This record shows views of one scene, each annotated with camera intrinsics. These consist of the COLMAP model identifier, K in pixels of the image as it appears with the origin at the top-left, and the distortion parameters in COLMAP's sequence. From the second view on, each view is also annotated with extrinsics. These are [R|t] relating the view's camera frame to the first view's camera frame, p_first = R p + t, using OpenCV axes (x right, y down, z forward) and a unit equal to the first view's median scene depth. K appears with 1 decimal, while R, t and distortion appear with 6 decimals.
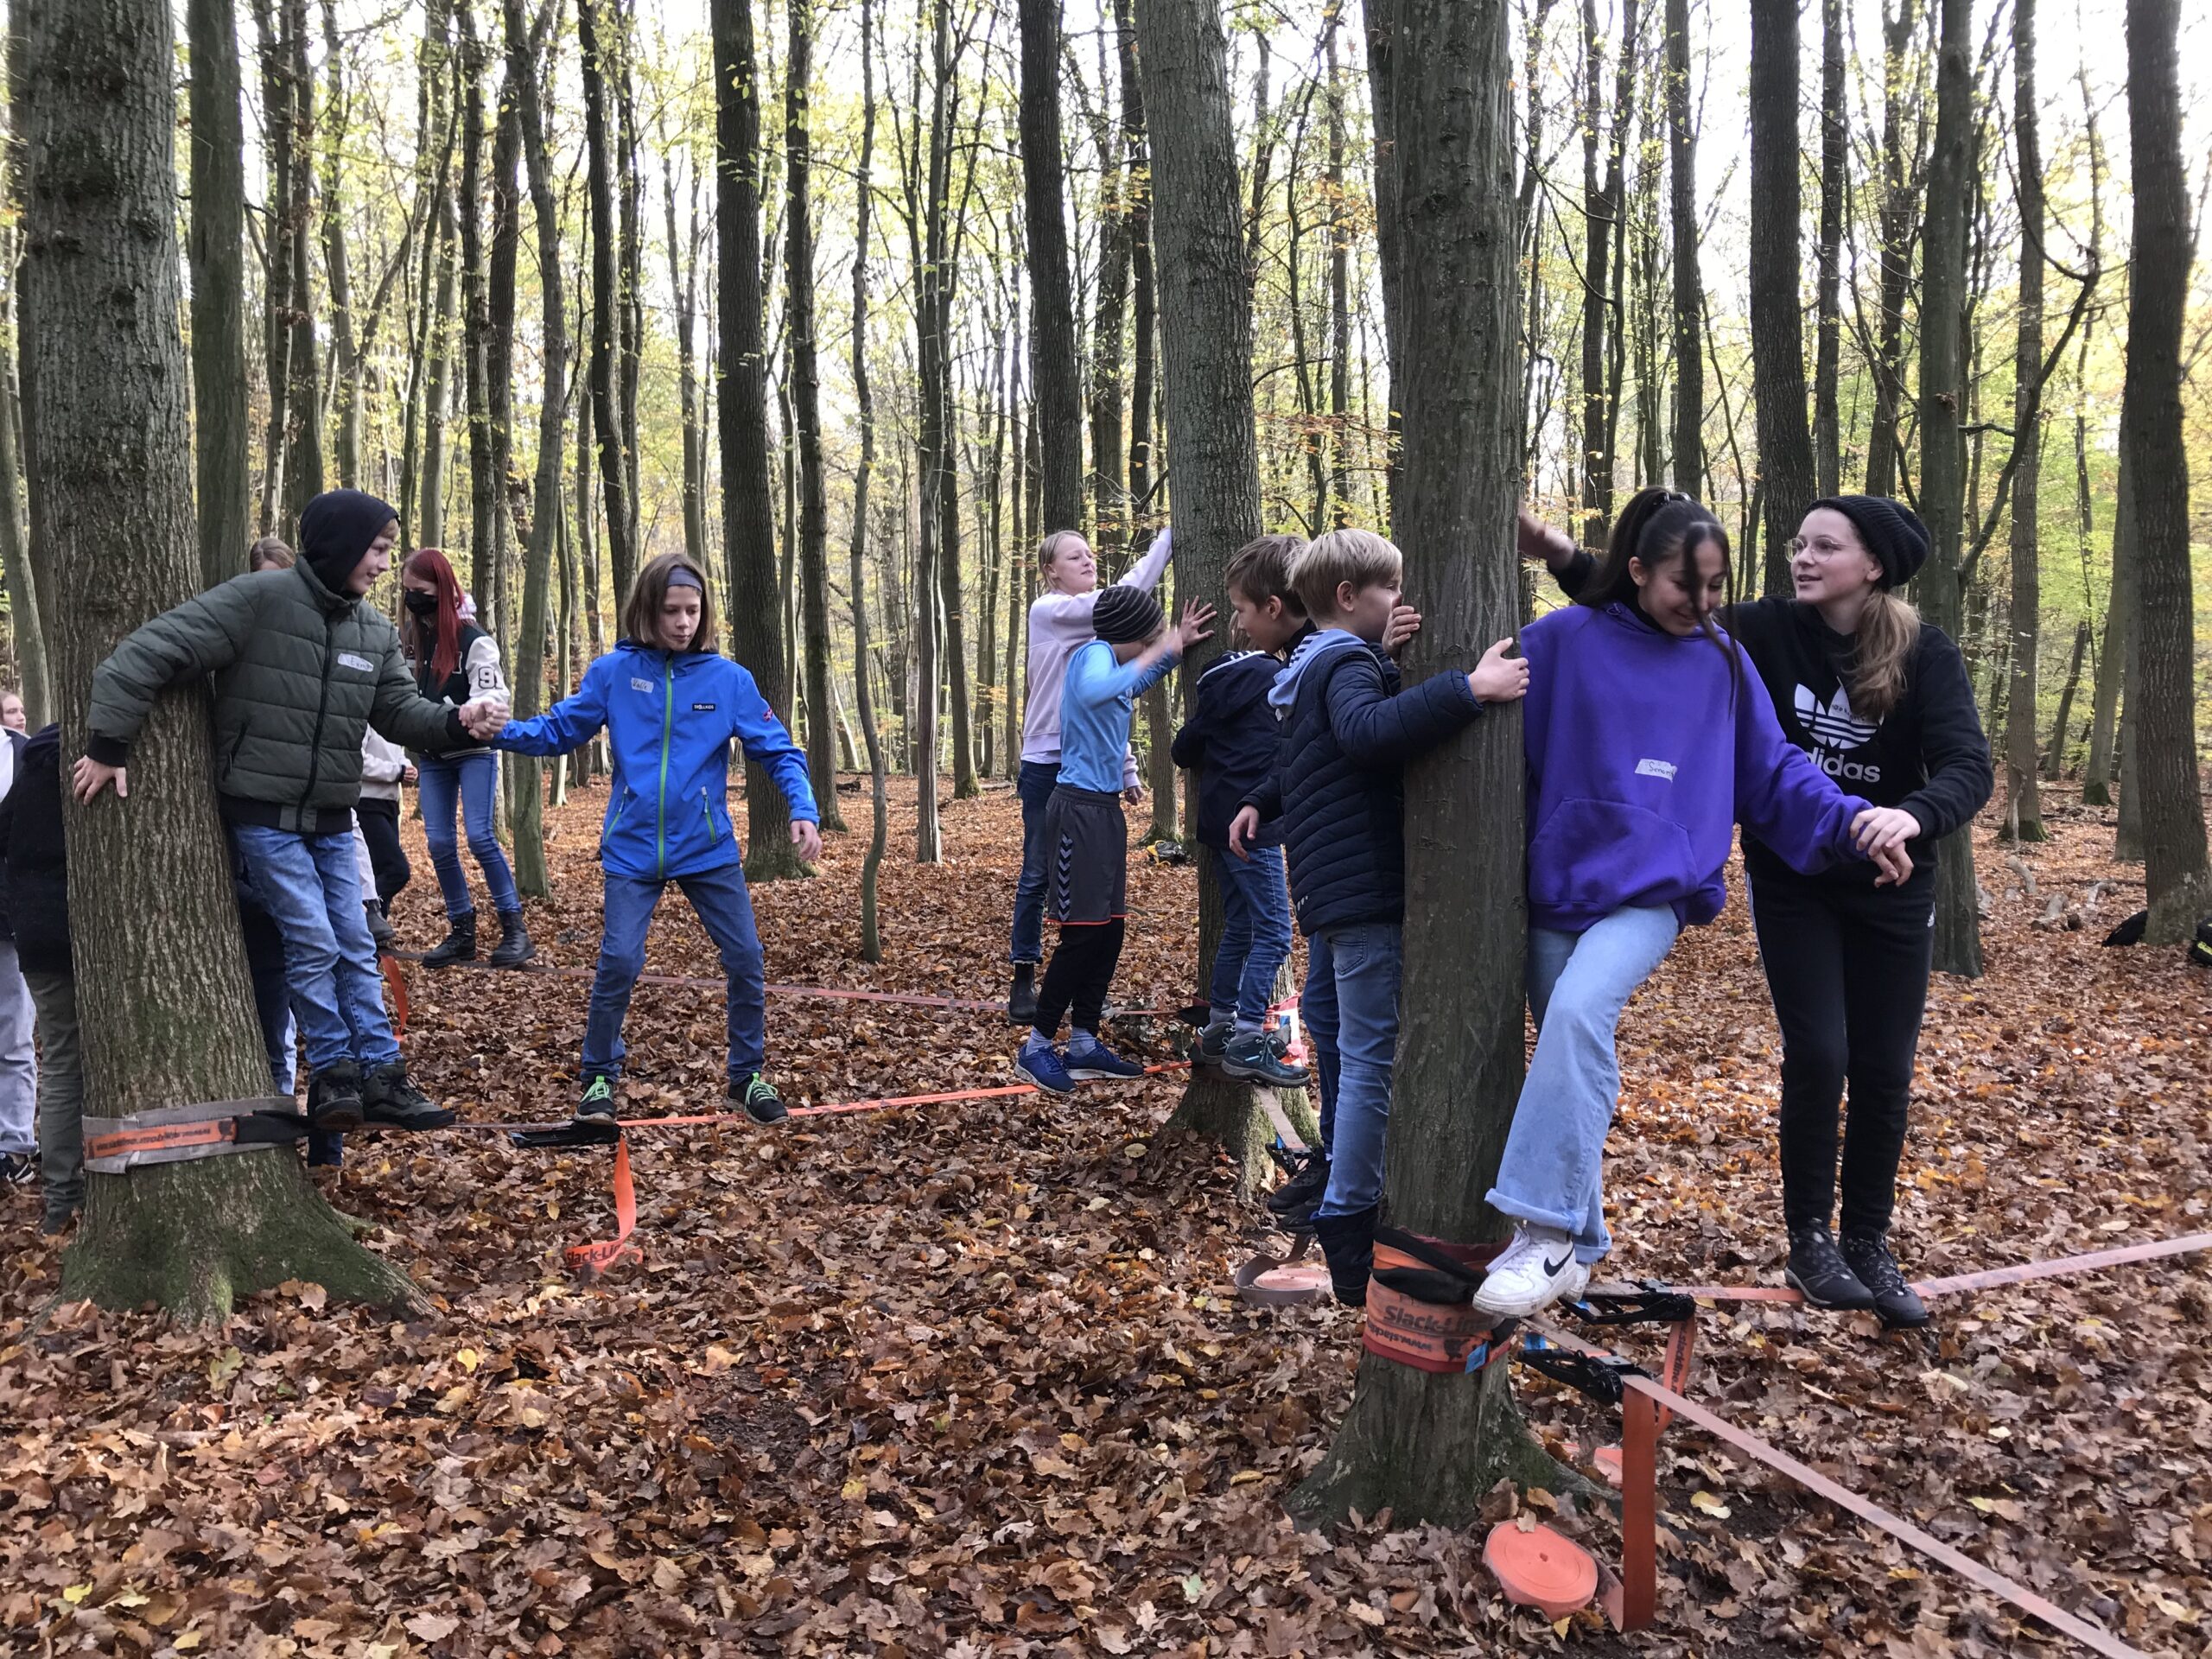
lens RADIAL K [[1834.1, 0, 1106.4], [0, 1834.1, 812.0], [0, 0, 1]] dist [0.031427, -0.031276]
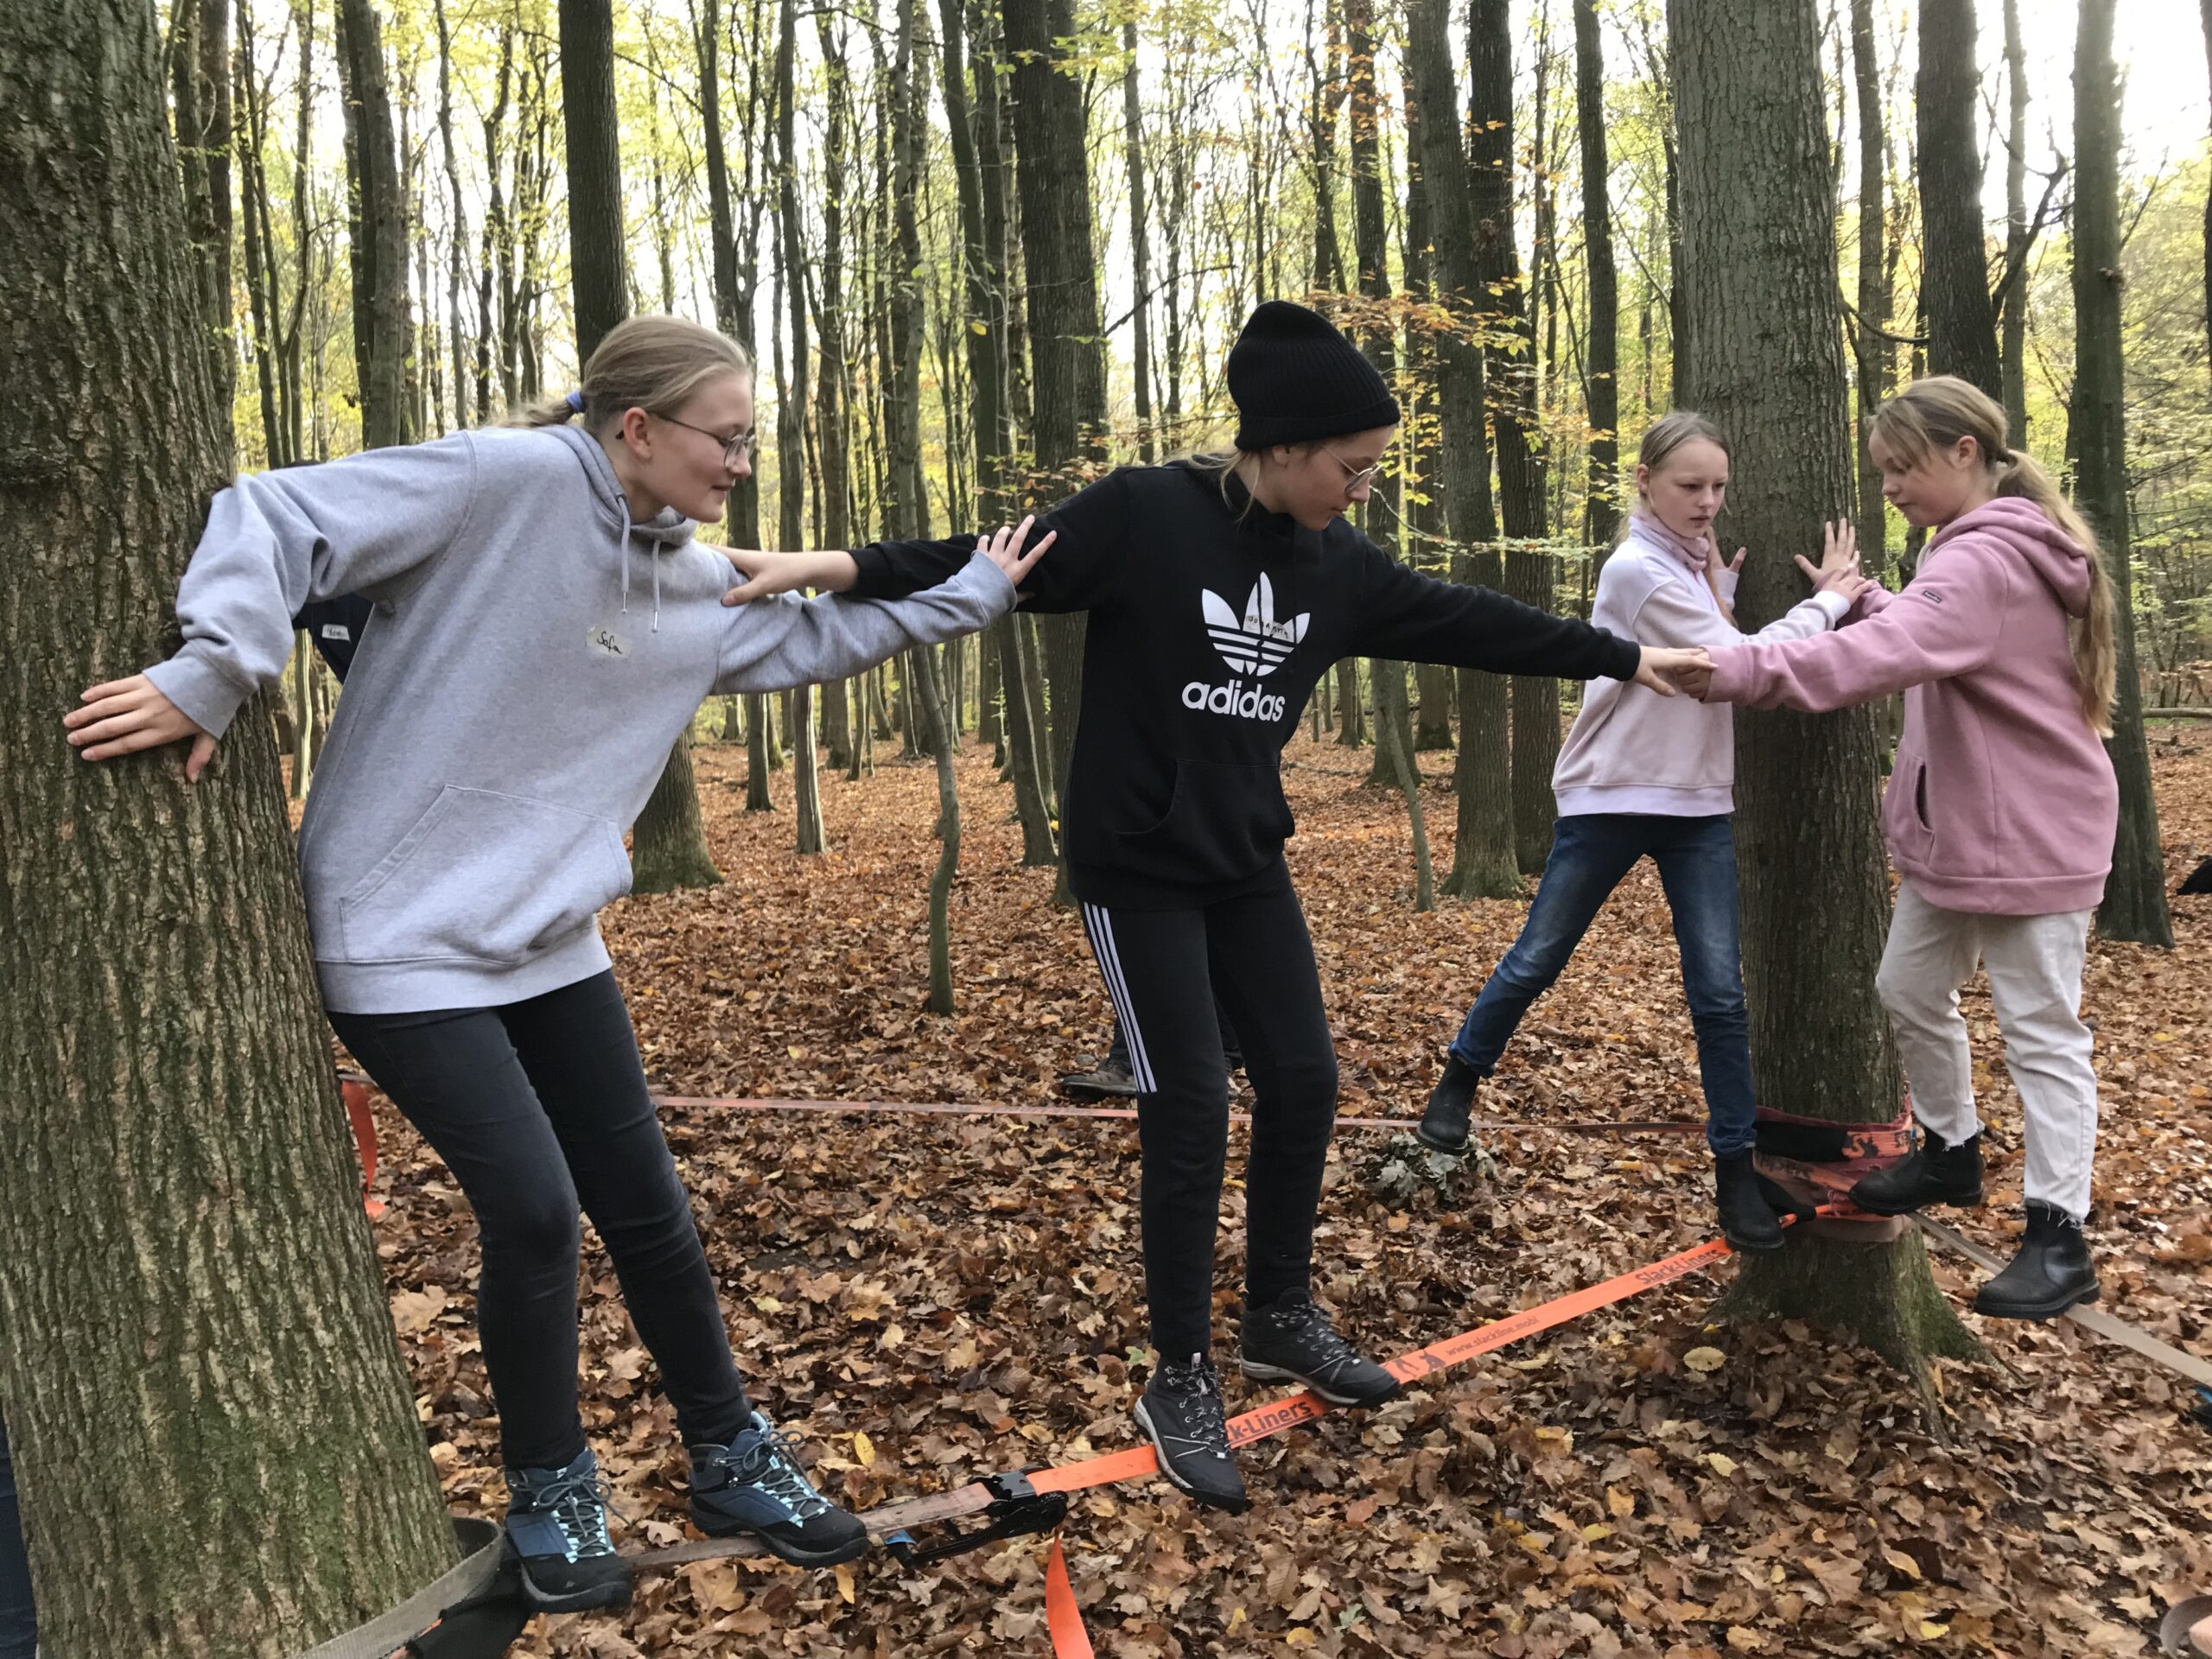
lens RADIAL K [[1834.1, 0, 1109.0], [0, 1834.1, 807.3], [0, 0, 1]] dist [0.031427, -0.031276]
pose [[0.988089, -0.042213, 0.147980, -0.365968], [0.039255, 0.998968, 0.022855, -0.036003], [-0.148792, -0.016773, 0.988726, 0.547098]]
